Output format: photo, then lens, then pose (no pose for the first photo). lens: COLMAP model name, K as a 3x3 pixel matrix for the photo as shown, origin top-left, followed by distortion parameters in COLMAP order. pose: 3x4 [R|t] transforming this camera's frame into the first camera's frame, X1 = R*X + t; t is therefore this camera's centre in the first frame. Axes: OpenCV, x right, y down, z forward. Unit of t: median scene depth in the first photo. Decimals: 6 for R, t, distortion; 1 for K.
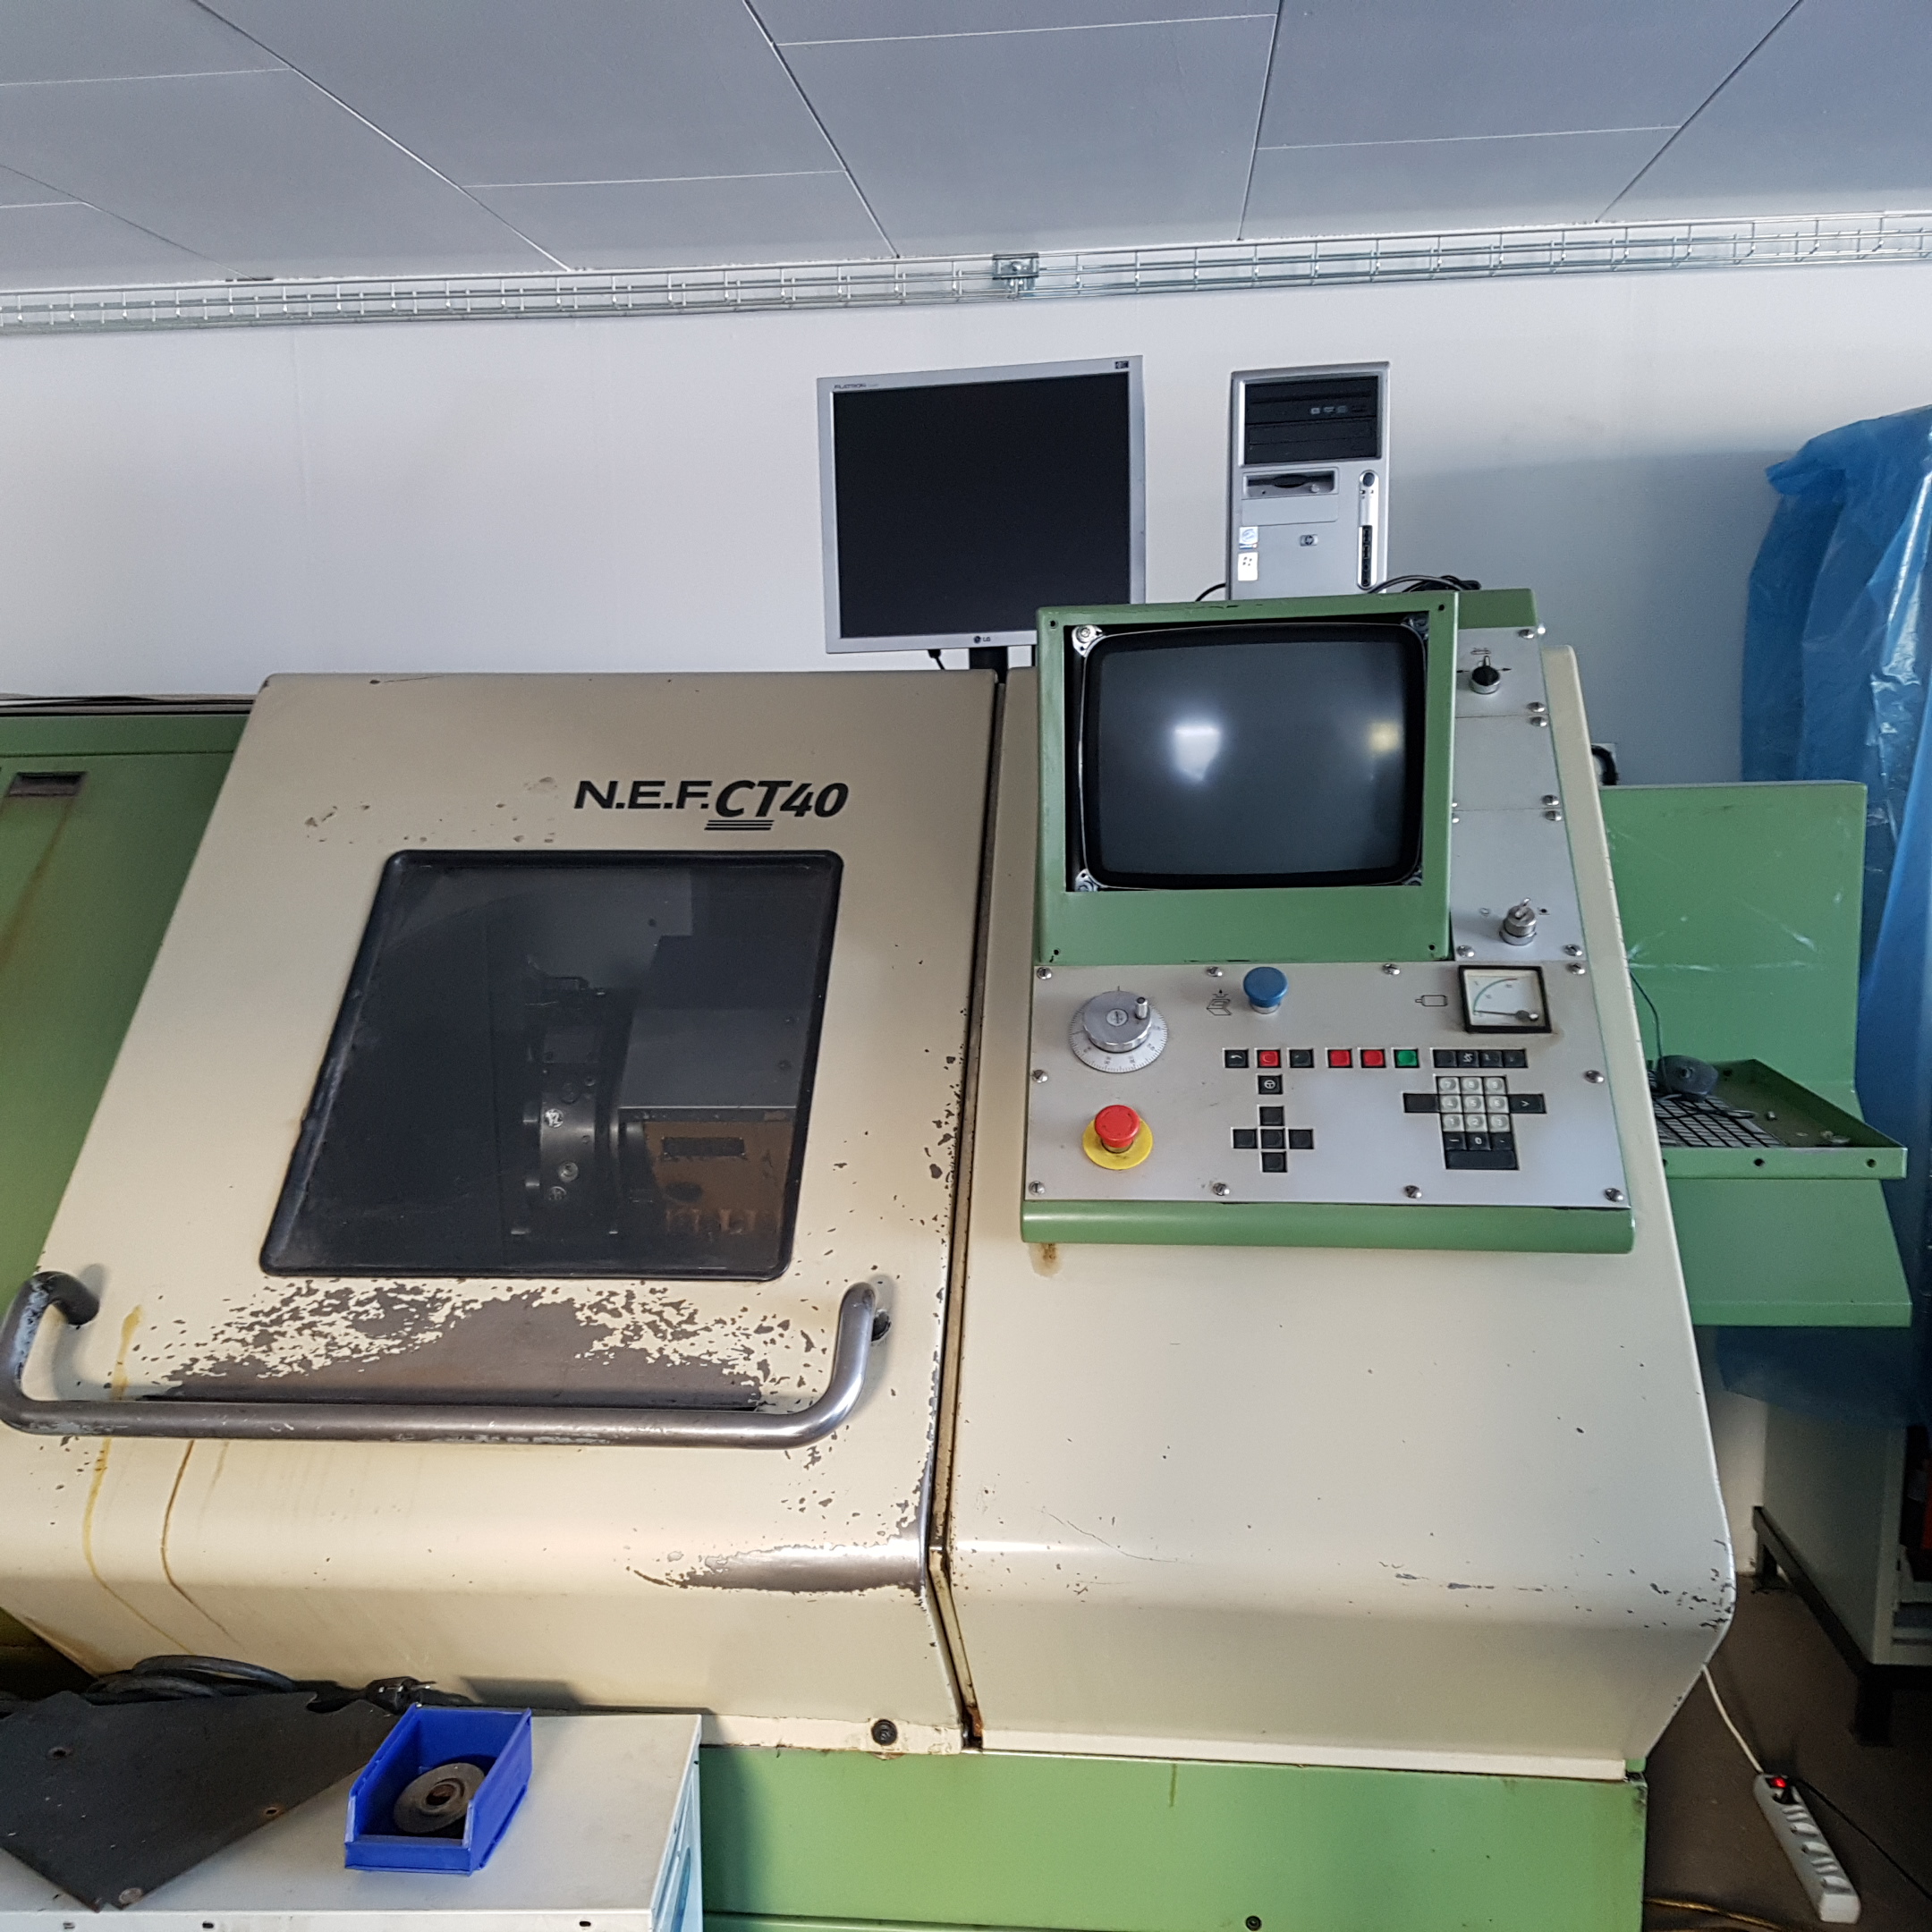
lens RADIAL K [[1954.5, 0, 916.2], [0, 1954.5, 970.7], [0, 0, 1]] dist [0.294252, -0.632437]
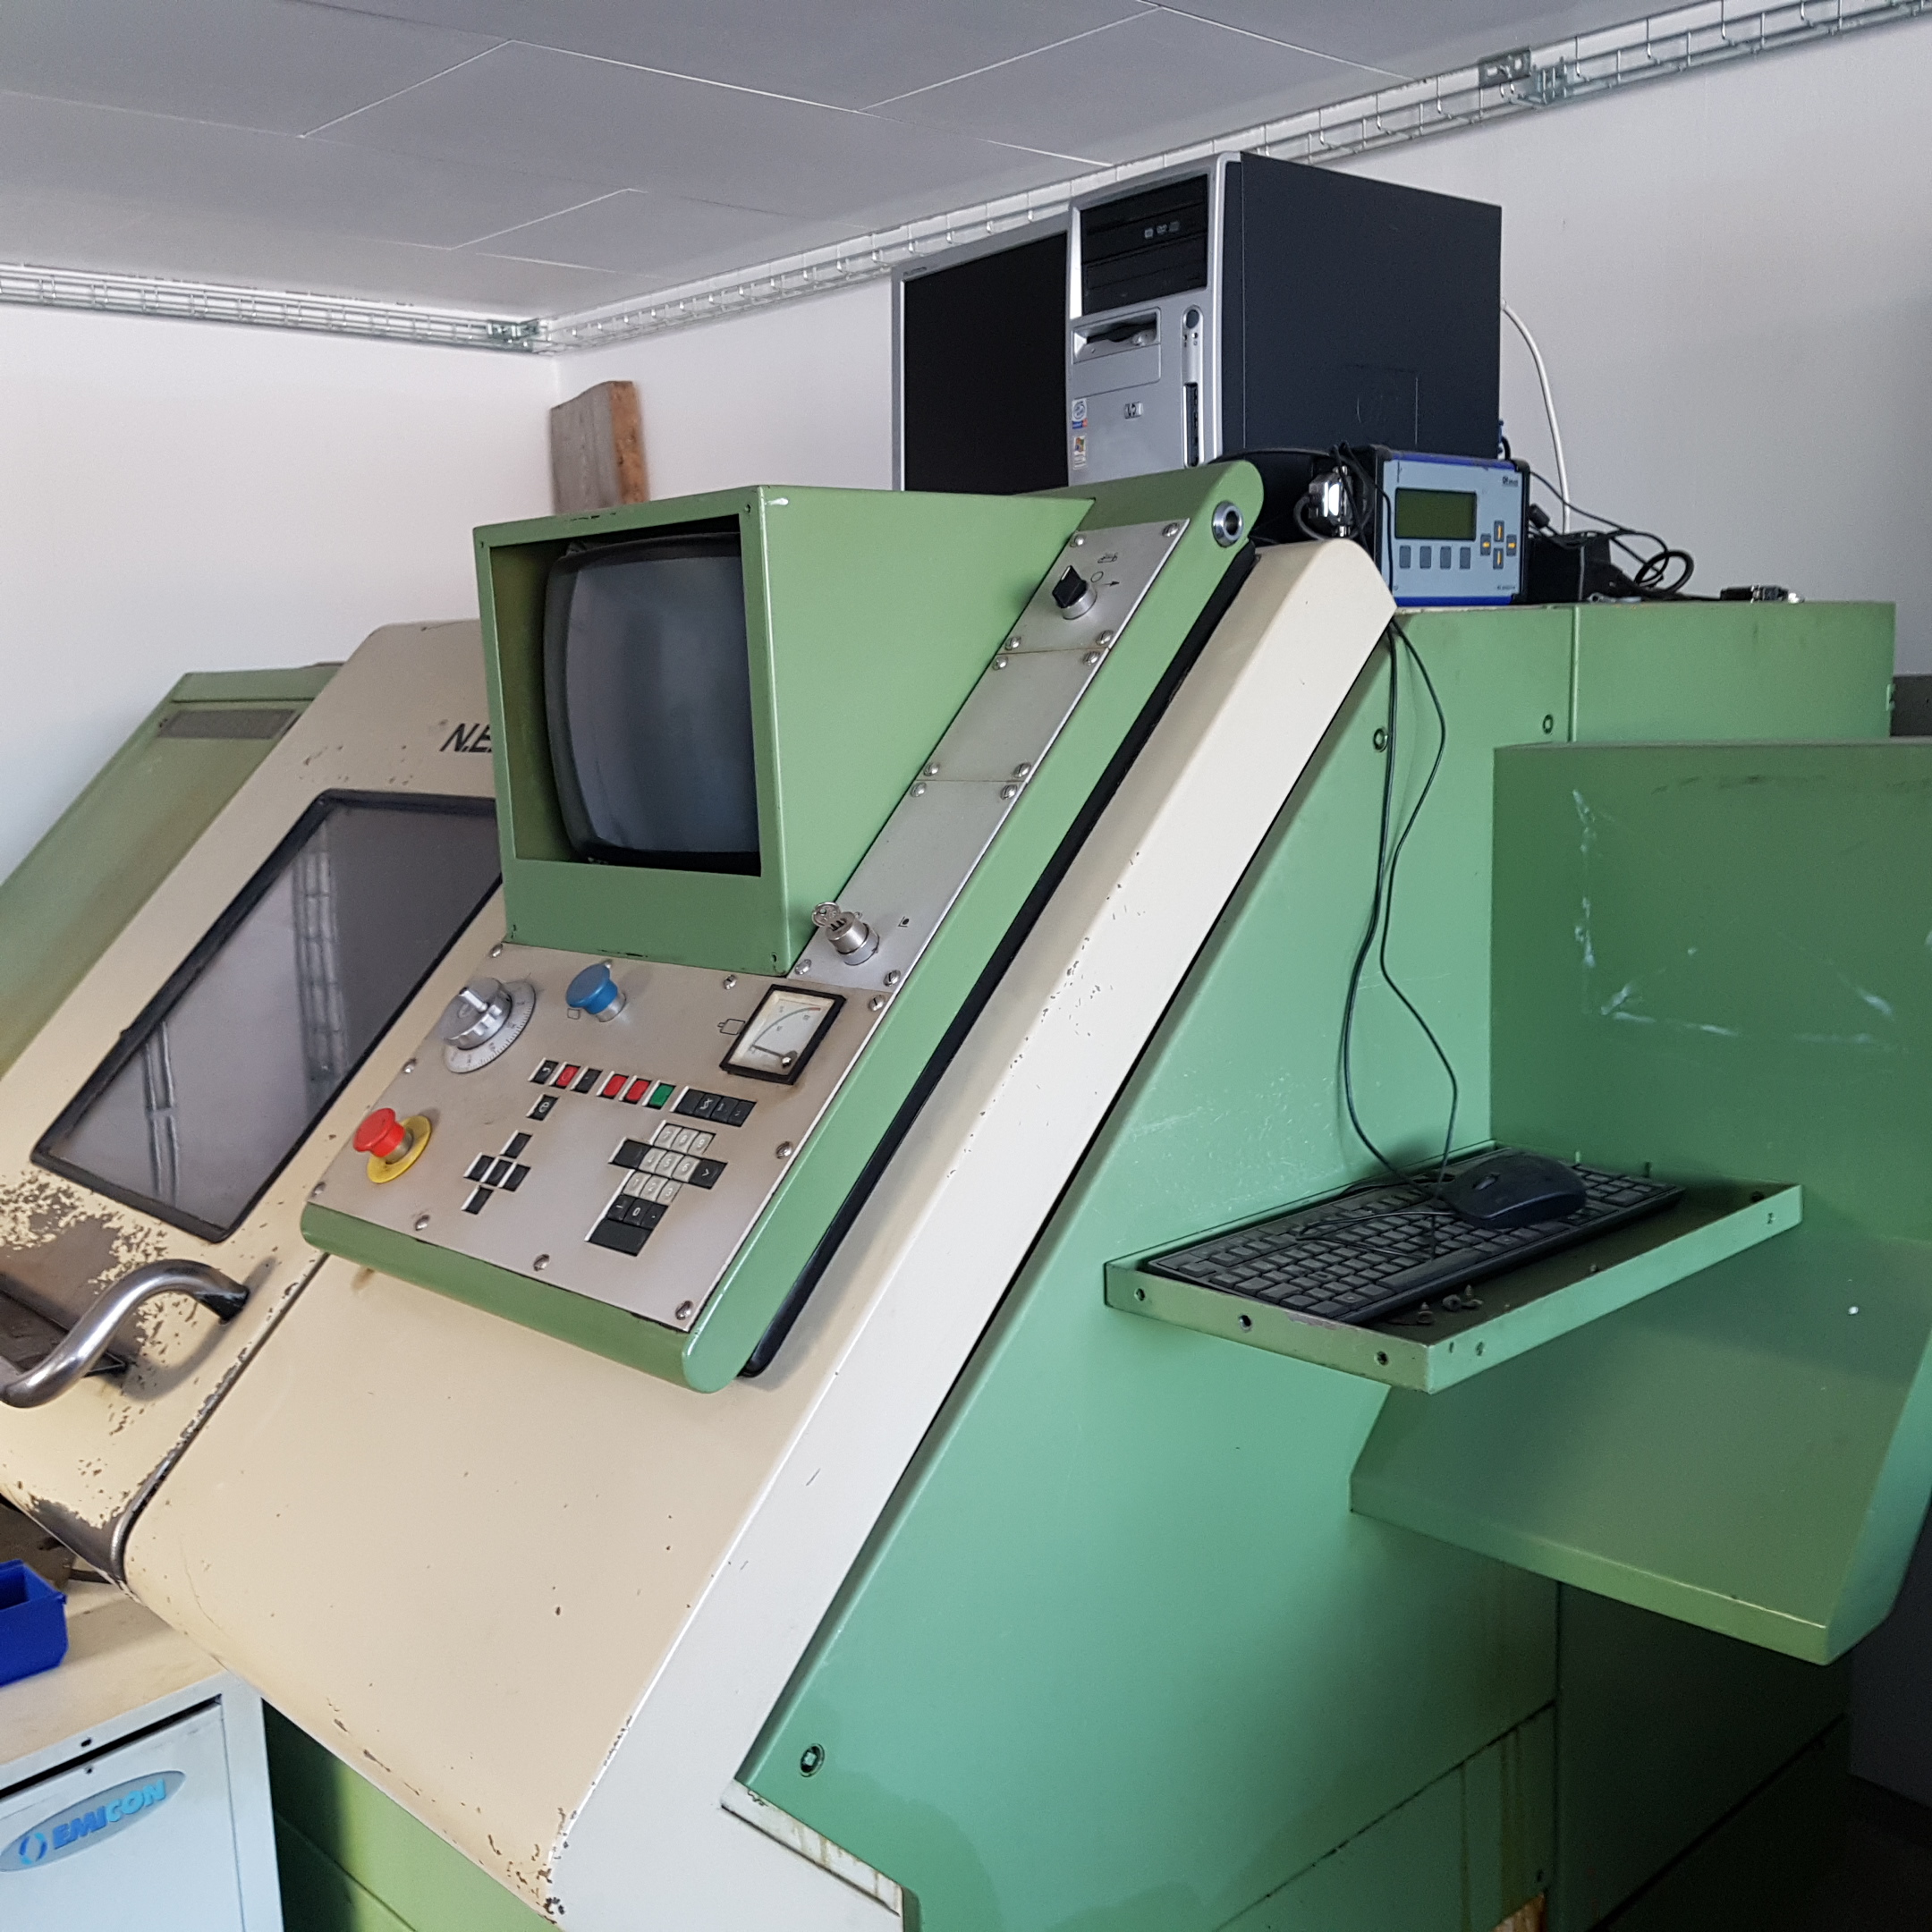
lens RADIAL K [[1954.5, 0, 916.2], [0, 1954.5, 970.7], [0, 0, 1]] dist [0.294252, -0.632437]
pose [[0.758133, 0.086705, -0.646310, 0.802279], [-0.061105, 0.996206, 0.061968, -0.058135], [0.649230, -0.007487, 0.760555, 0.464442]]
